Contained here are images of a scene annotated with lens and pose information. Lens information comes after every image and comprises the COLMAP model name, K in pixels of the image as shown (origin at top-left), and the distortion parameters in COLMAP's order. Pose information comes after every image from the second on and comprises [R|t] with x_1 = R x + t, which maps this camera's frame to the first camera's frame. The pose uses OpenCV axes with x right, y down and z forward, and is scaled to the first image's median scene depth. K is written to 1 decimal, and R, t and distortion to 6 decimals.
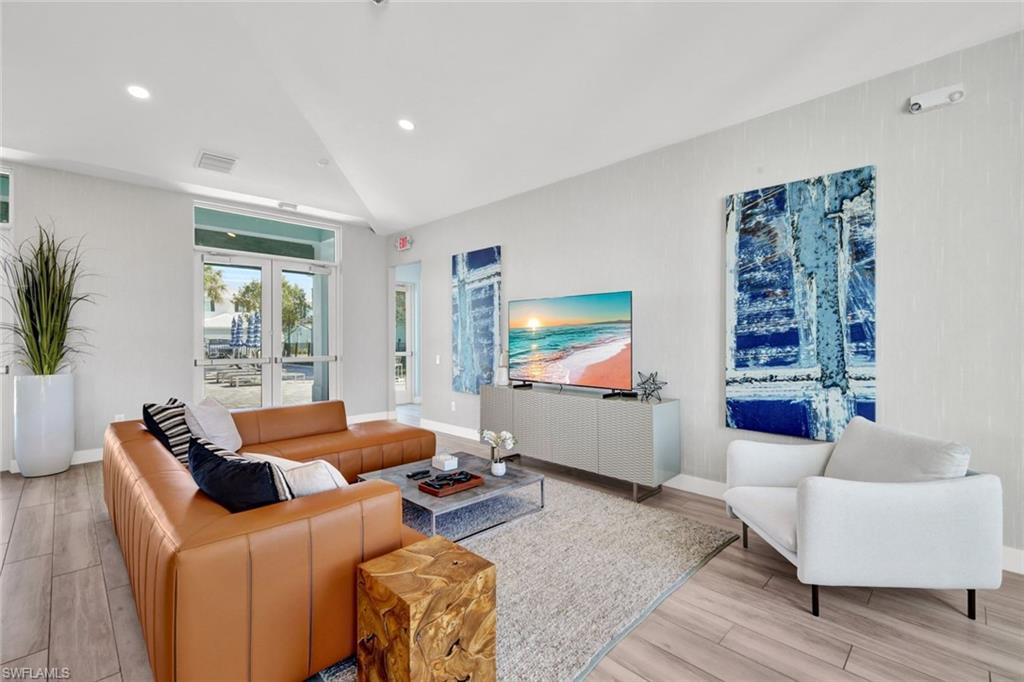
lens RADIAL K [[449.8, 0, 512.5], [0, 449.8, 339.0], [0, 0, 1]] dist [0.011726, -0.001747]
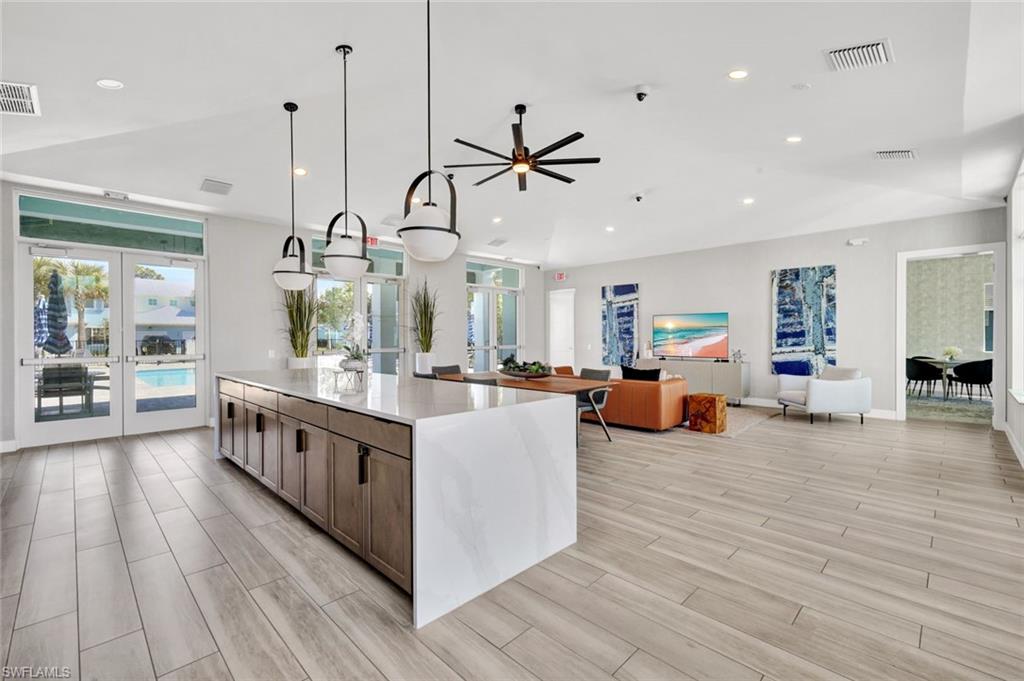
lens RADIAL K [[449.8, 0, 507.9], [0, 449.8, 337.6], [0, 0, 1]] dist [0.011726, -0.001747]
pose [[0.999985, 0.003898, -0.003785, -0.851597], [-0.003904, 0.999991, -0.001498, 0.024907], [0.003779, 0.001513, 0.999992, -1.279546]]
